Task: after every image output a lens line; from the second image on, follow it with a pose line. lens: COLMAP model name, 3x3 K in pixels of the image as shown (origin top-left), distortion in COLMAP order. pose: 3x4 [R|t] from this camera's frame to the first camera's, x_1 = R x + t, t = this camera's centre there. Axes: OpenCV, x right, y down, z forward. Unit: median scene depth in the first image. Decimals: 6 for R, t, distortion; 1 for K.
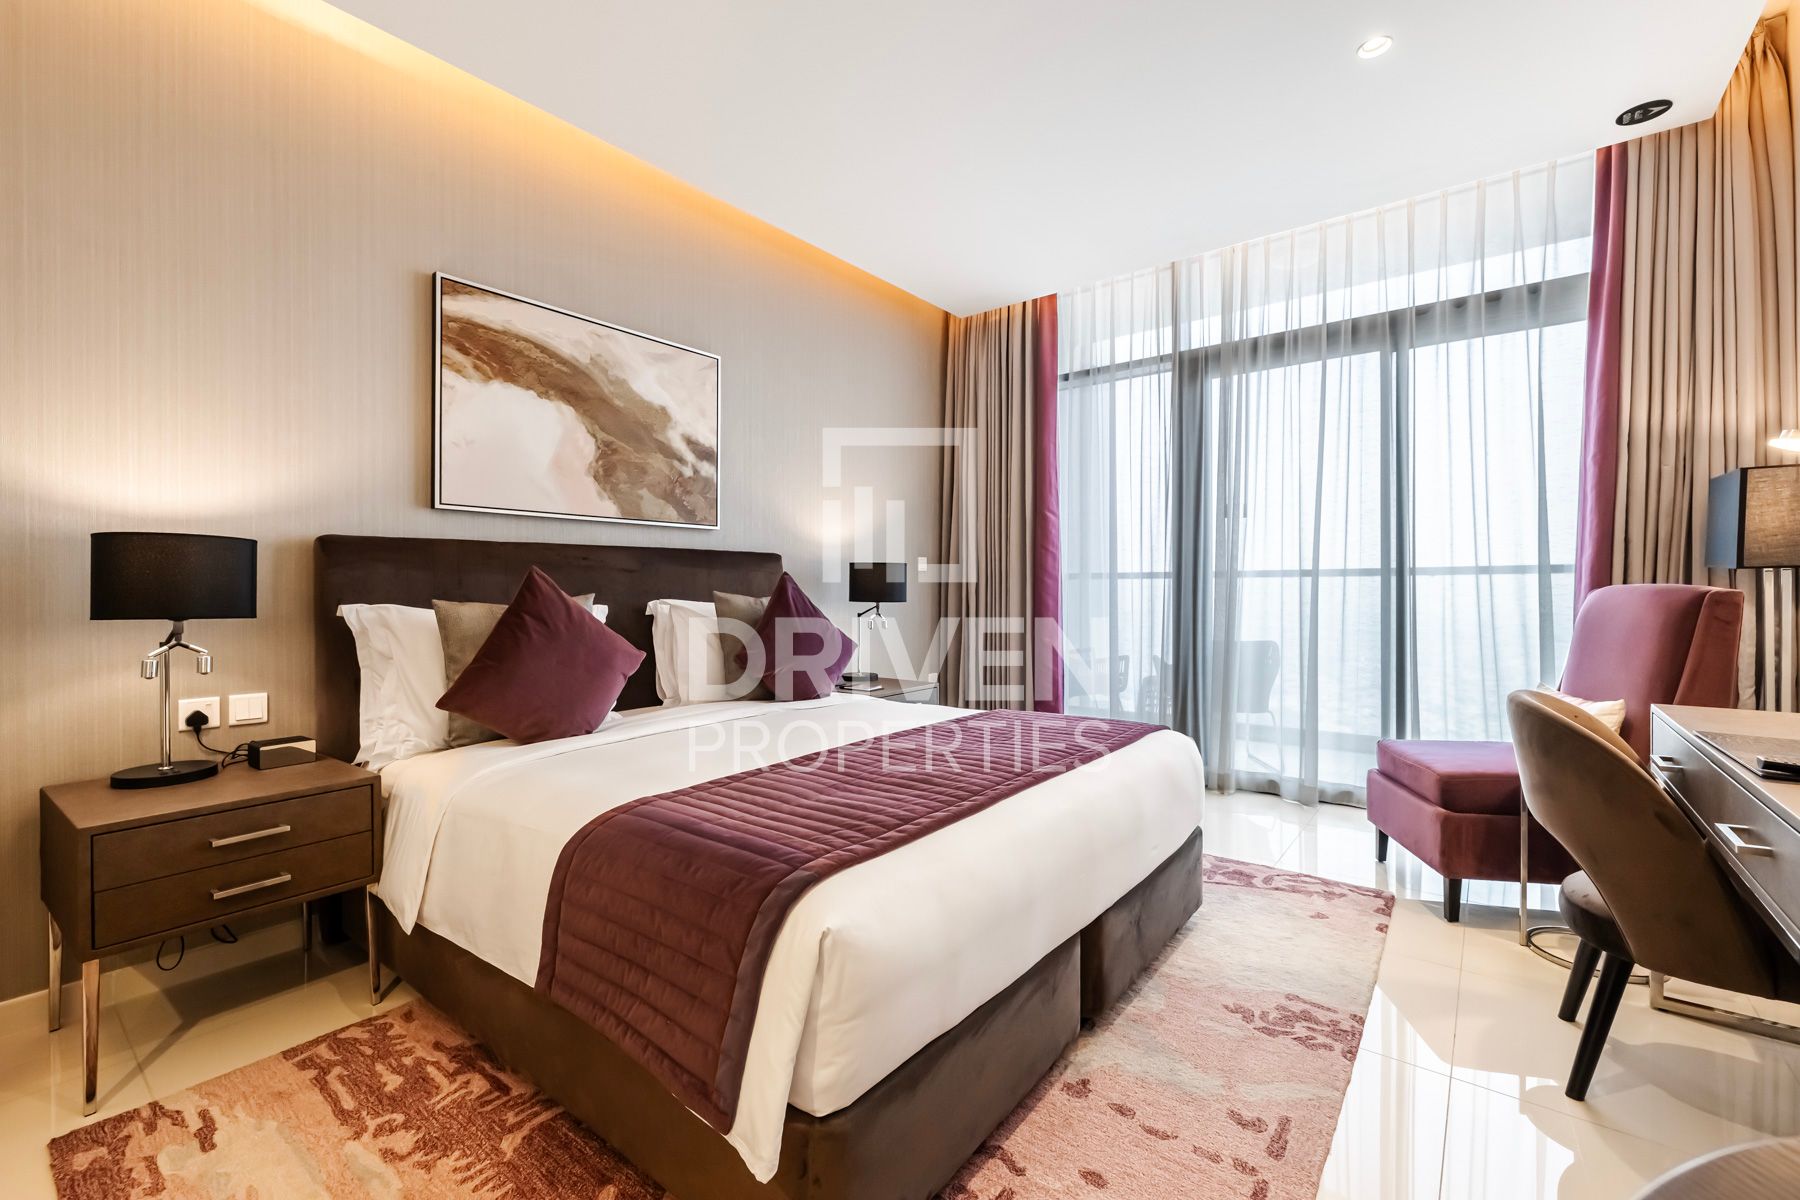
lens RADIAL K [[754.1, 0, 896.0], [0, 754.1, 589.8], [0, 0, 1]] dist [-0.001468, -0.000572]
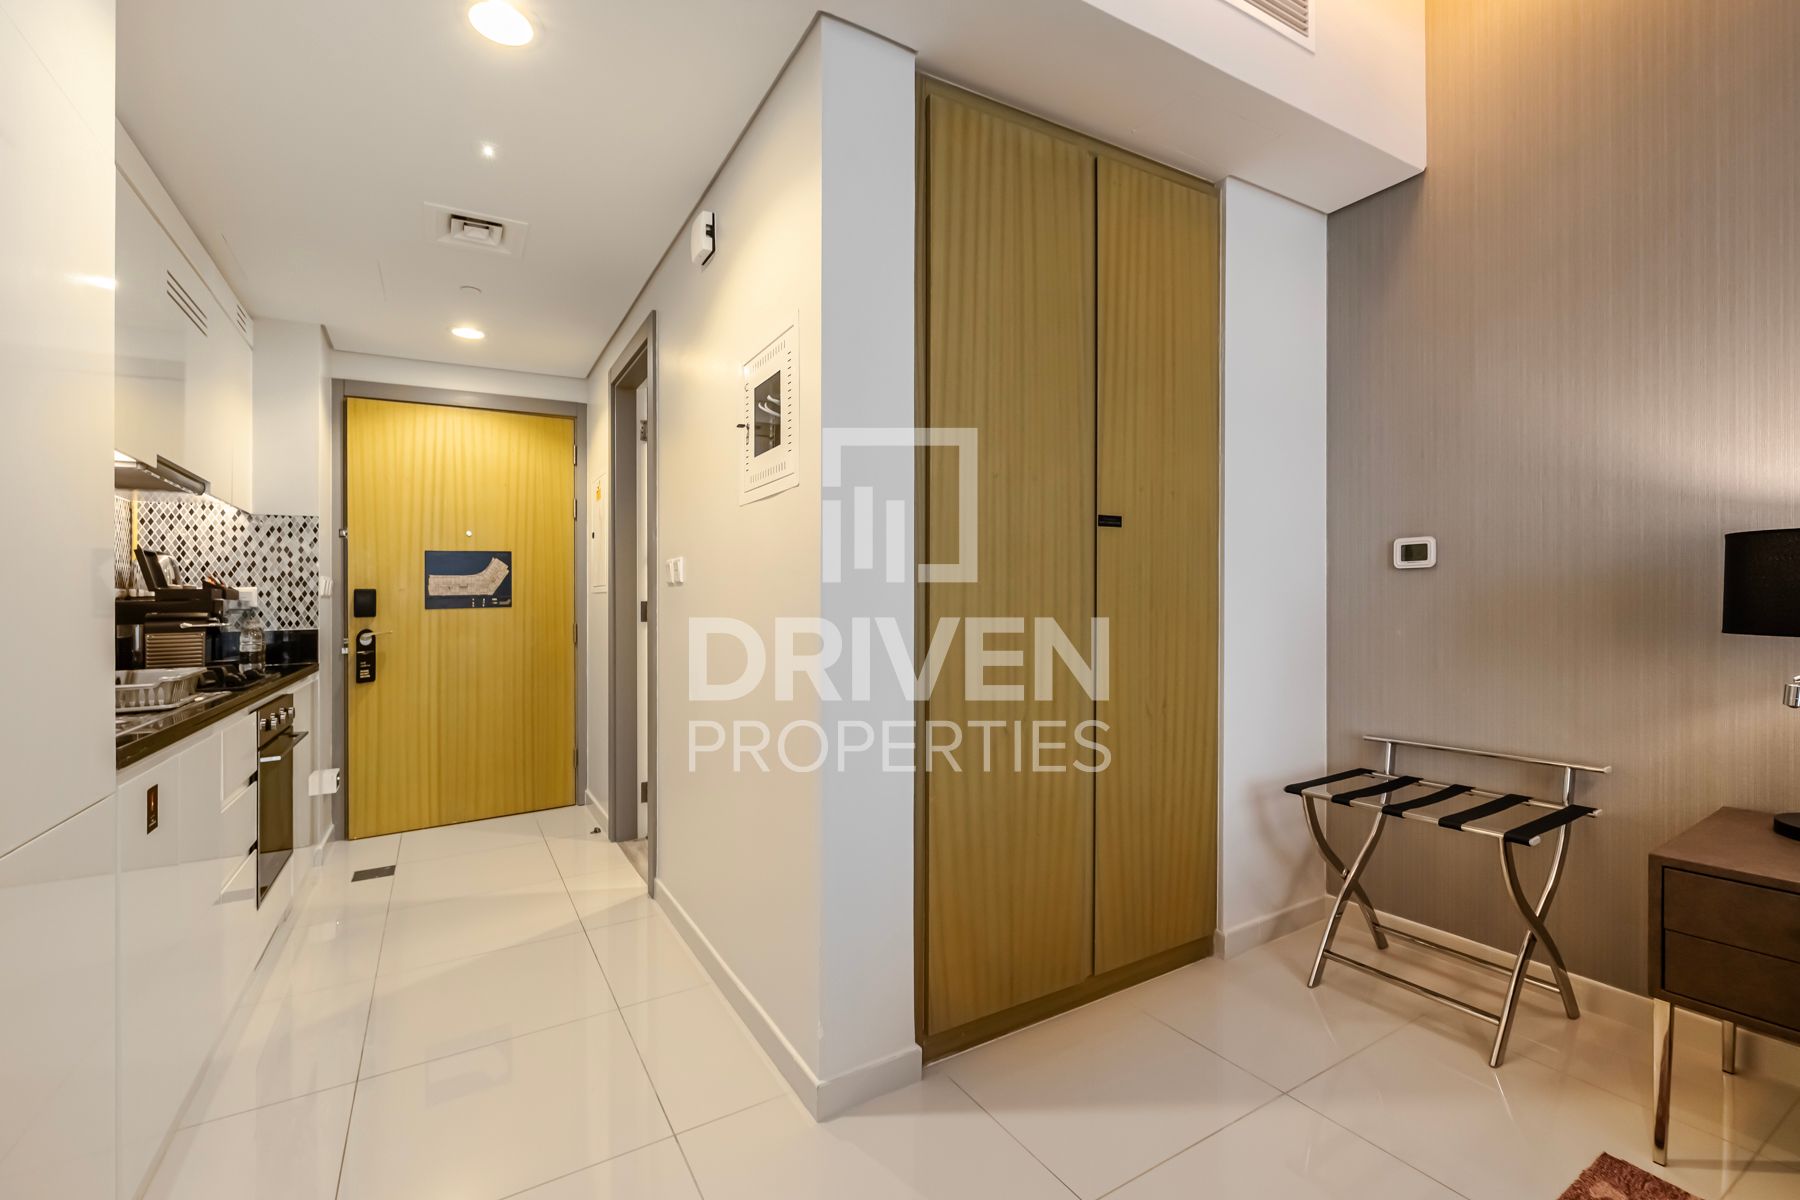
lens RADIAL K [[754.1, 0, 885.4], [0, 754.1, 581.6], [0, 0, 1]] dist [-0.001468, -0.000572]
pose [[-0.361108, -0.010199, -0.932468, 0.078287], [0.020723, 0.999605, -0.018958, -0.013969], [0.932294, -0.026170, -0.360754, 0.235490]]
